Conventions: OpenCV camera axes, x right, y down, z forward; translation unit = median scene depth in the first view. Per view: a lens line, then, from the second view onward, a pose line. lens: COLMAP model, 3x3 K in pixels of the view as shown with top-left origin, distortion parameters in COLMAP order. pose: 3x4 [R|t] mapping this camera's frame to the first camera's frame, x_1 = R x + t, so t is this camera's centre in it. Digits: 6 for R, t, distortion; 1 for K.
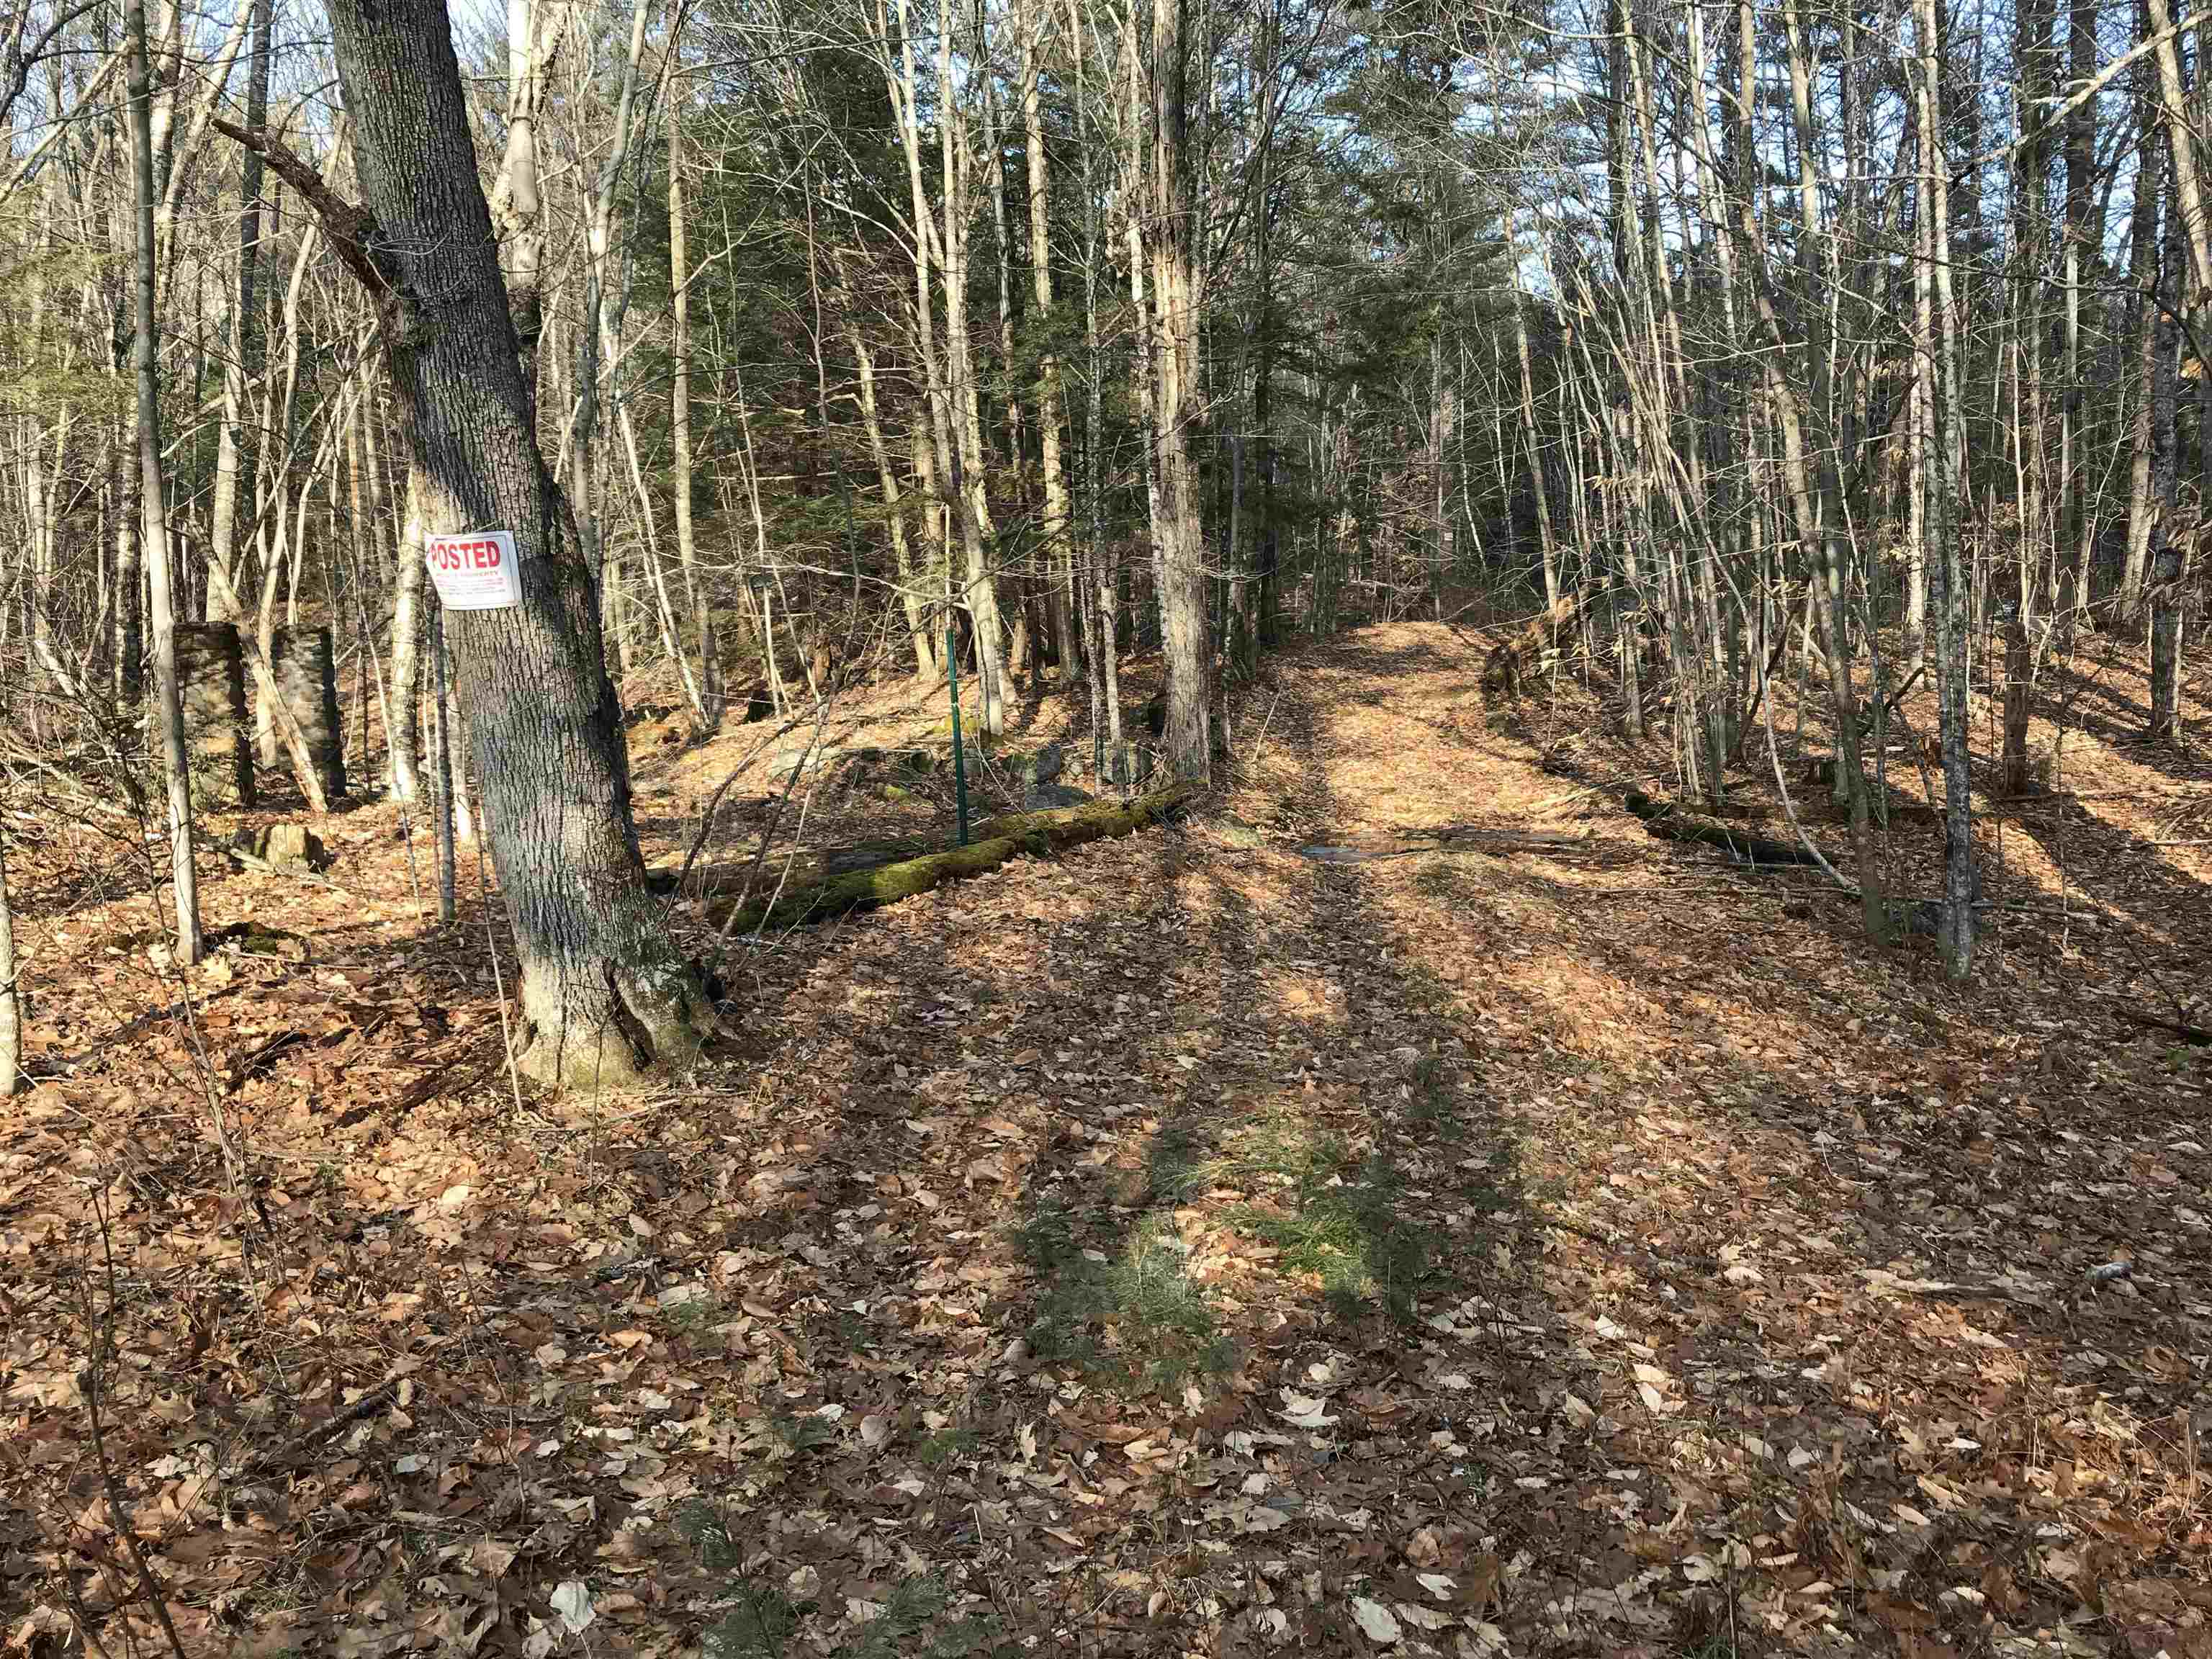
lens RADIAL K [[1817.0, 0, 1110.3], [0, 1817.0, 828.3], [0, 0, 1]] dist [0.038446, -0.062712]
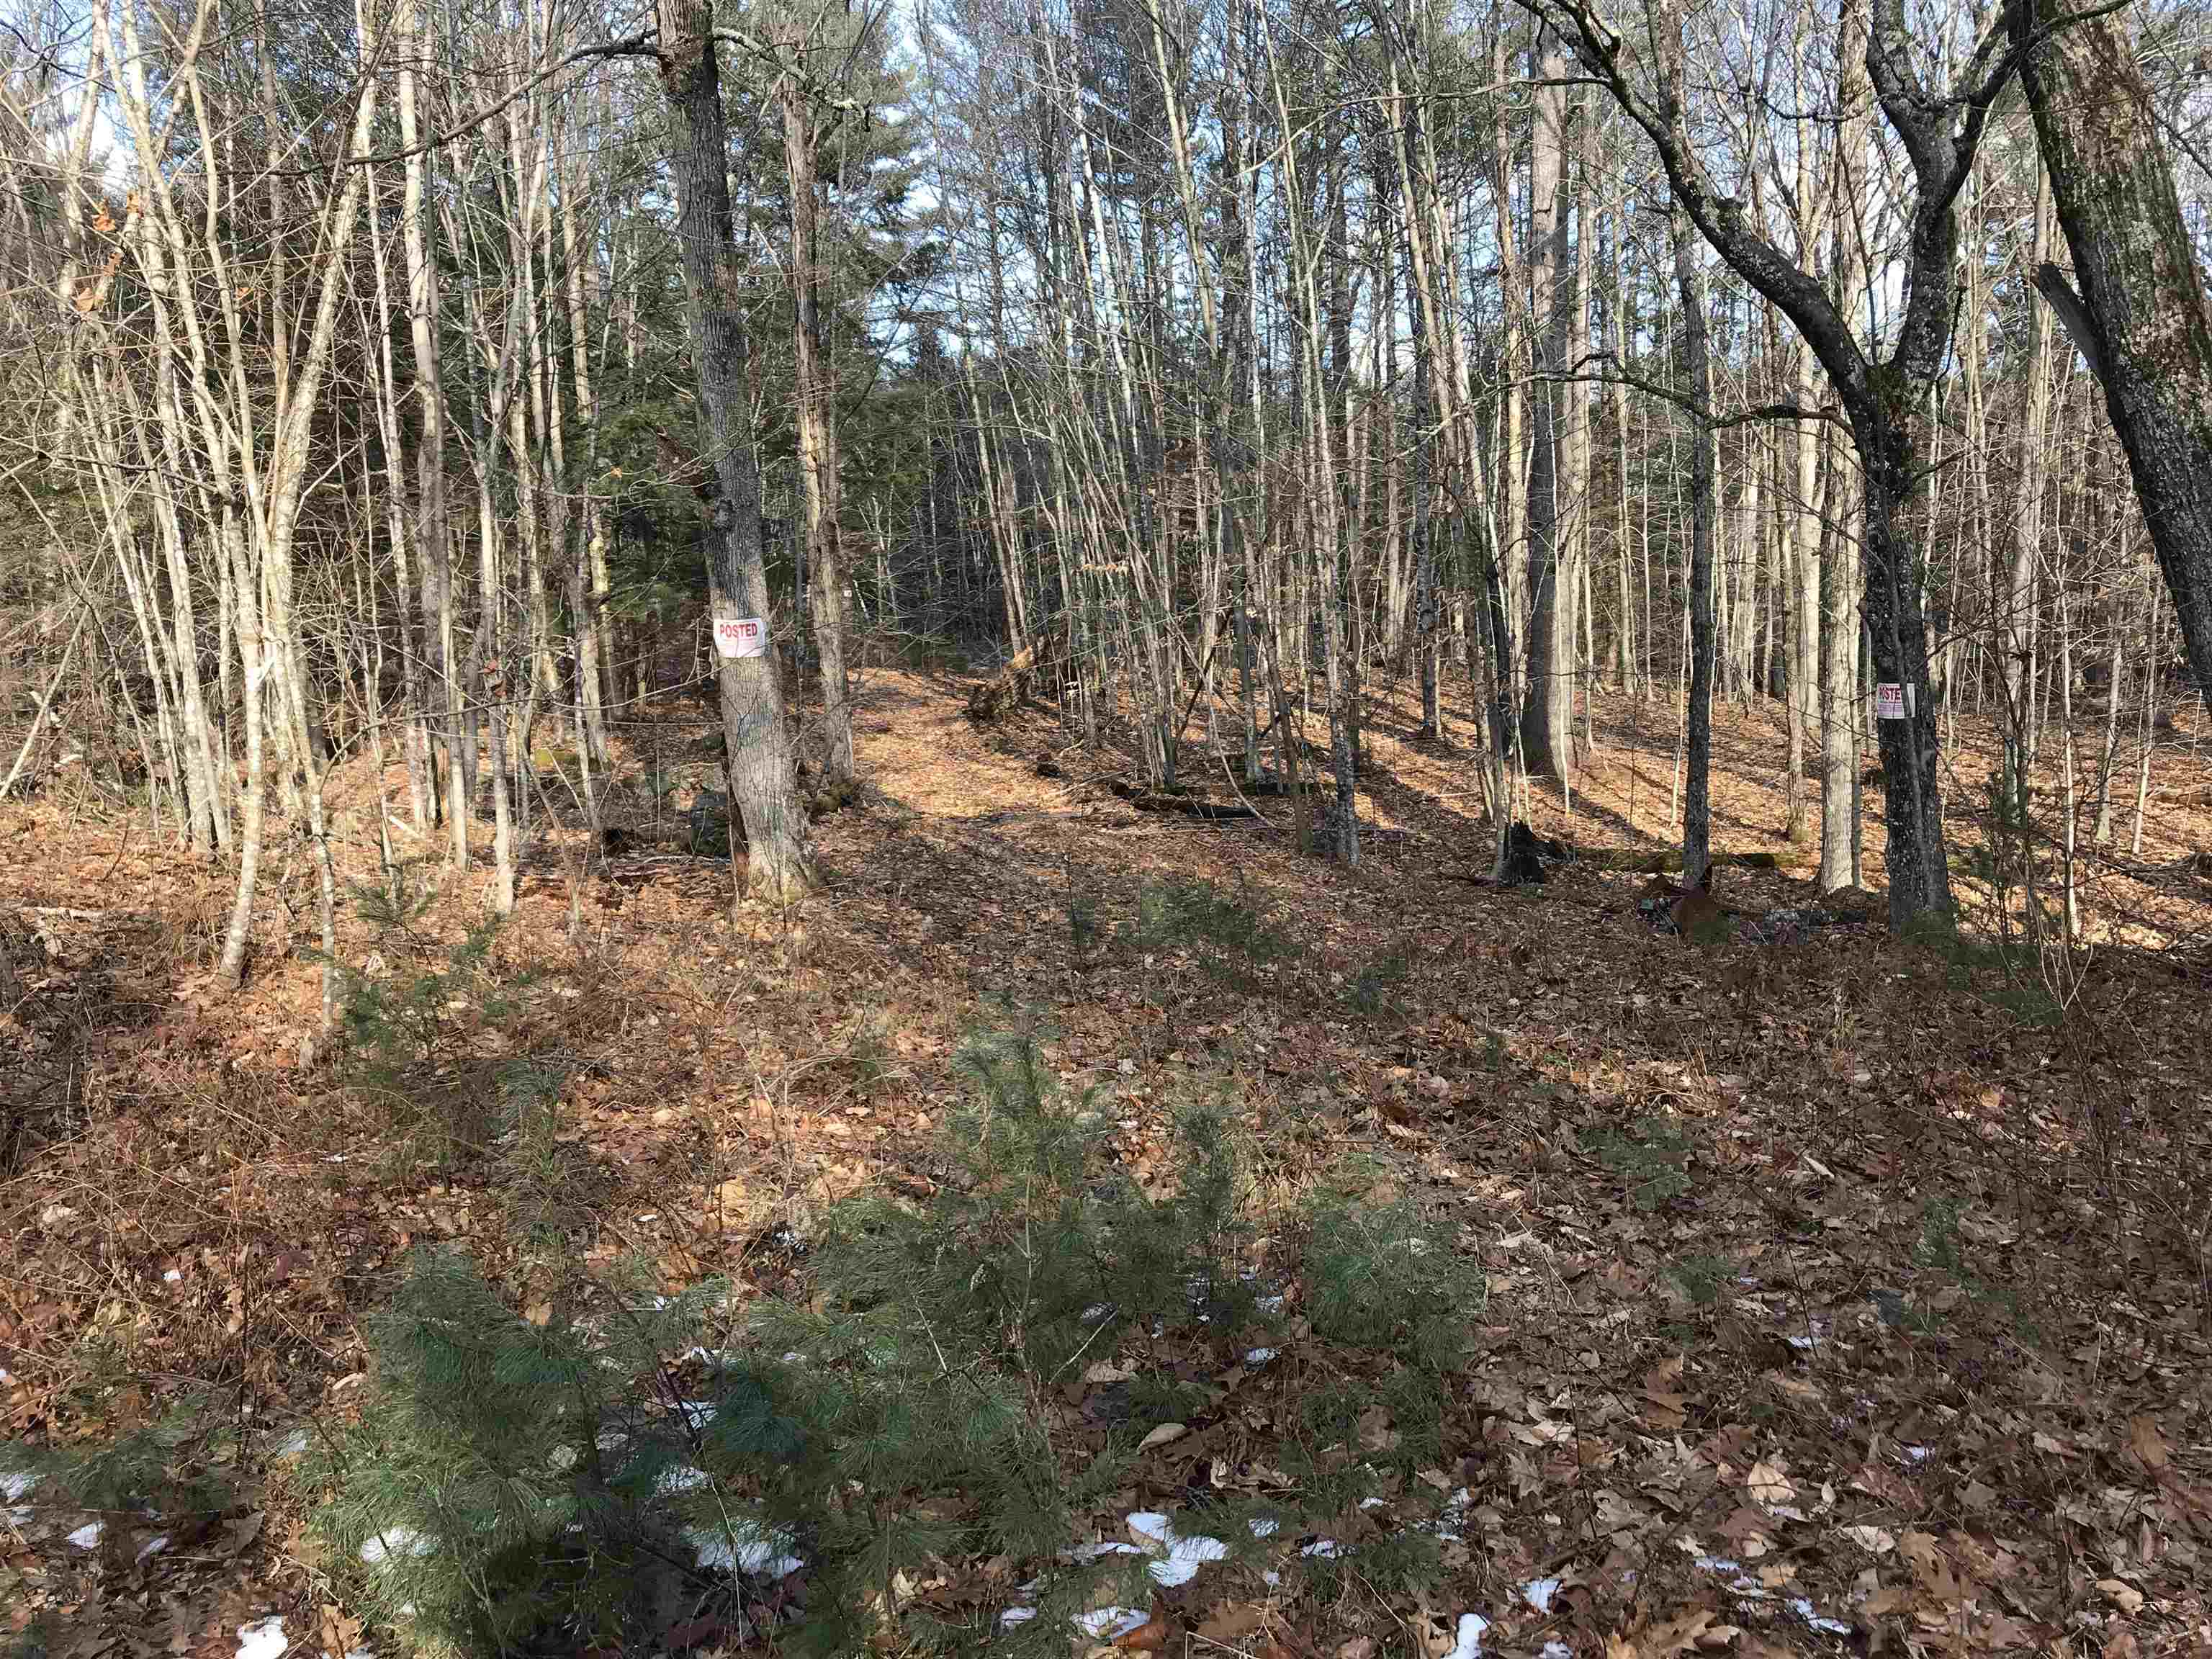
lens RADIAL K [[1817.0, 0, 1104.1], [0, 1817.0, 829.7], [0, 0, 1]] dist [0.038446, -0.062712]
pose [[0.931346, -0.045941, 0.361226, -0.234697], [0.056367, 0.998241, -0.018372, 0.041825], [-0.359746, 0.037472, 0.932297, -0.319891]]
